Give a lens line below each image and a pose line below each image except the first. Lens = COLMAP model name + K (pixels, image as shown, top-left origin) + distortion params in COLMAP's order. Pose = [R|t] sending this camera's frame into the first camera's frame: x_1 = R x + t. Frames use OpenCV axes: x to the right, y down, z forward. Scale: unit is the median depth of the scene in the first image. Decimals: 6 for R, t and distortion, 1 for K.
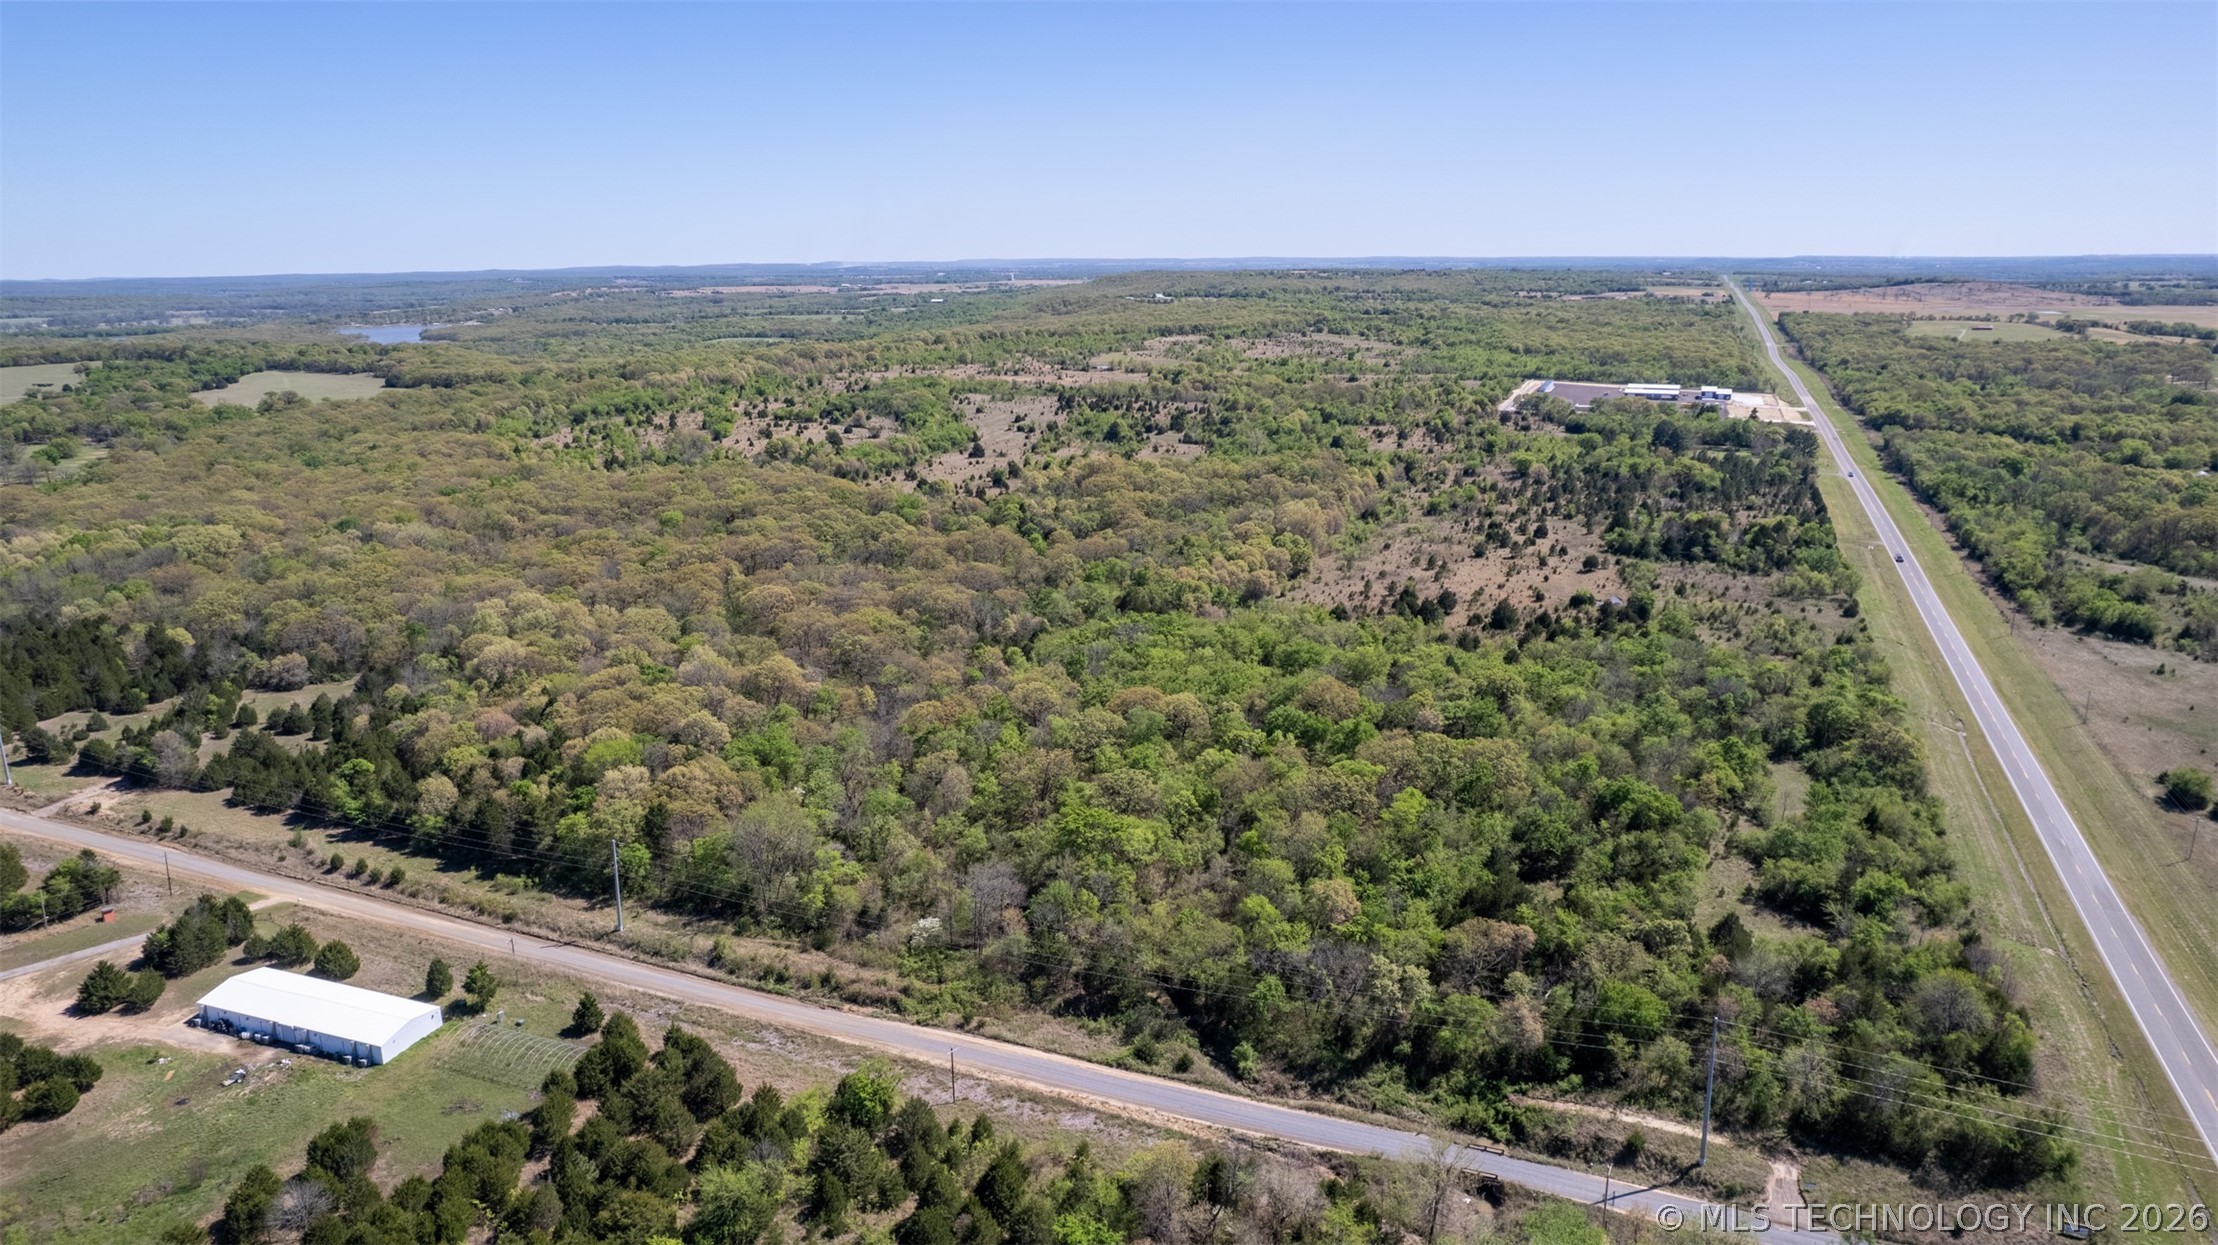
lens RADIAL K [[1436.4, 0, 1111.2], [0, 1436.4, 584.6], [0, 0, 1]] dist [-0.073742, 0.063854]
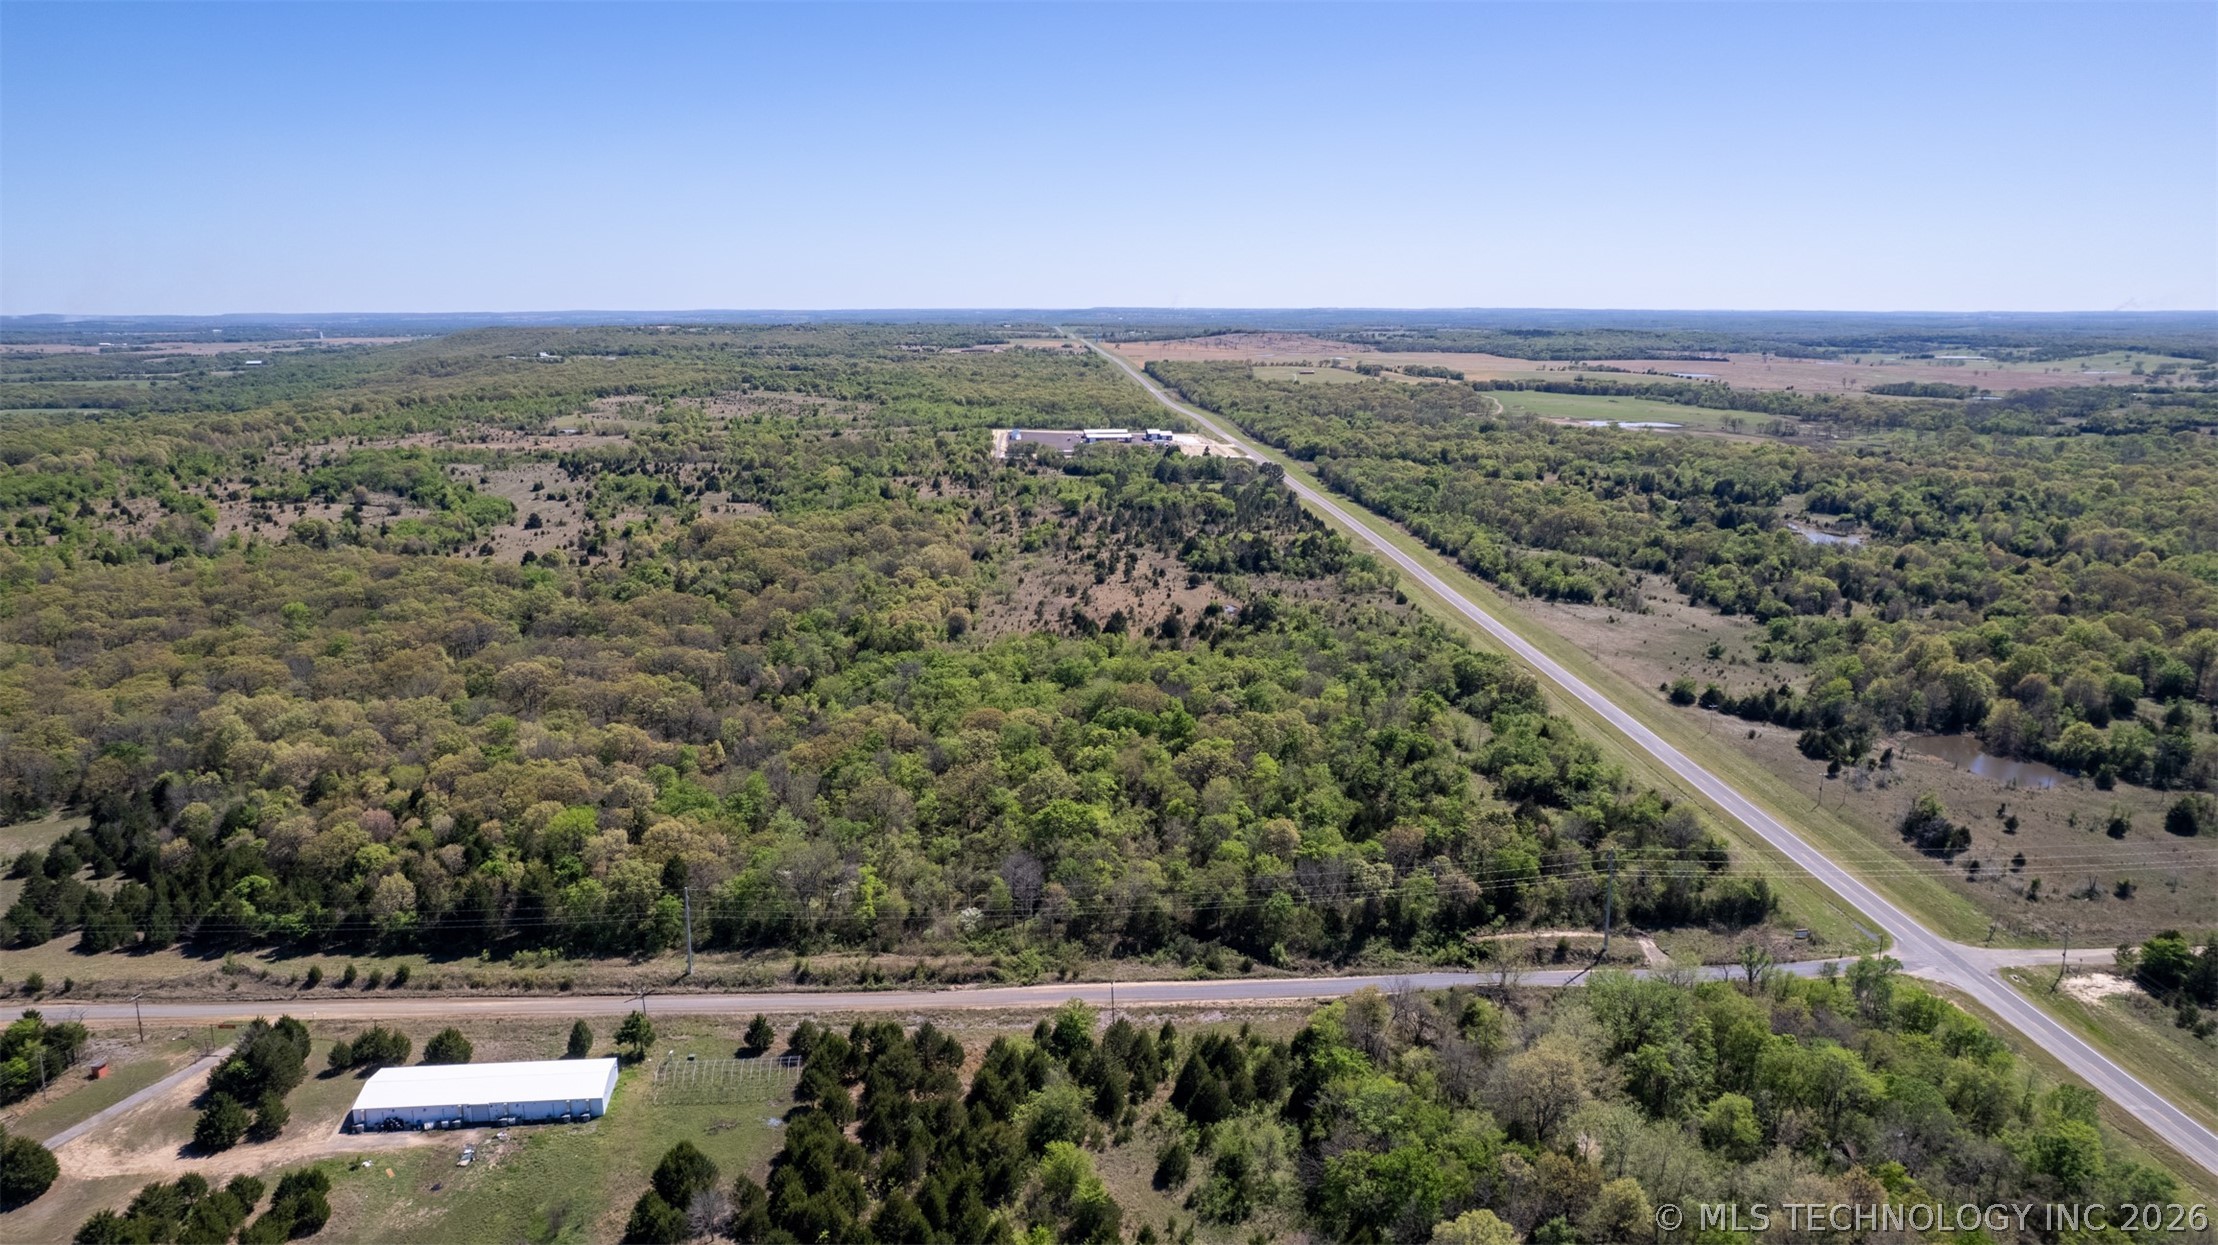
lens RADIAL K [[1436.4, 0, 1111.2], [0, 1436.4, 584.6], [0, 0, 1]] dist [-0.073742, 0.063854]
pose [[0.895107, -0.077462, 0.439070, -0.361955], [0.092712, 0.995603, -0.013359, -0.002529], [-0.436105, 0.052664, 0.898353, -0.080490]]
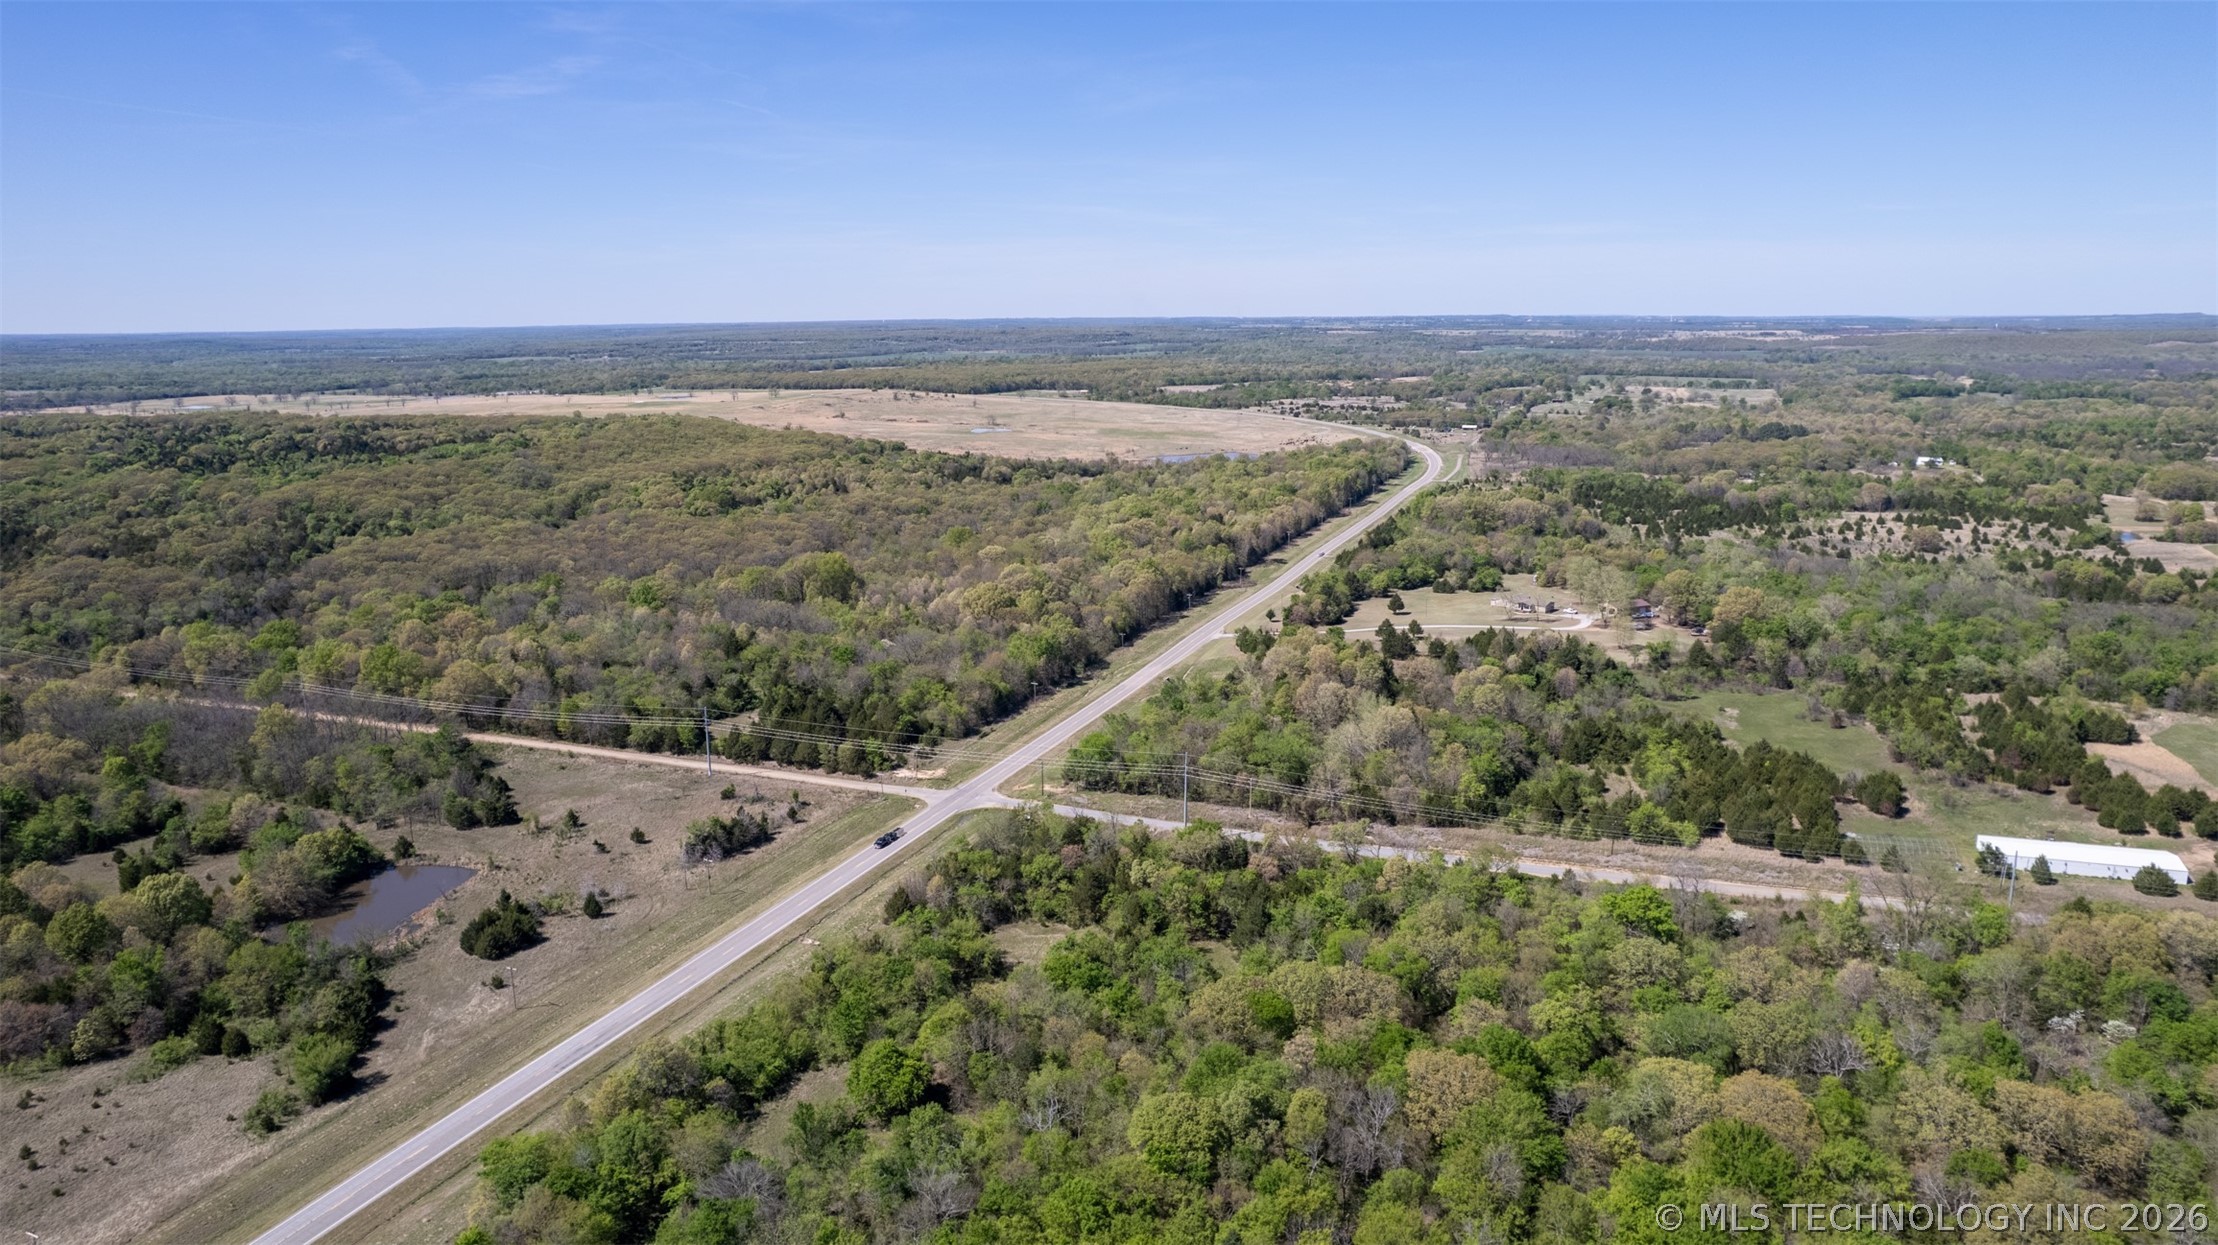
lens RADIAL K [[1436.4, 0, 1111.2], [0, 1436.4, 584.6], [0, 0, 1]] dist [-0.073742, 0.063854]
pose [[-0.999473, 0.024965, -0.020735, 0.289889], [0.014319, 0.912604, 0.408594, -0.353800], [0.029123, 0.408082, -0.912480, 1.366508]]
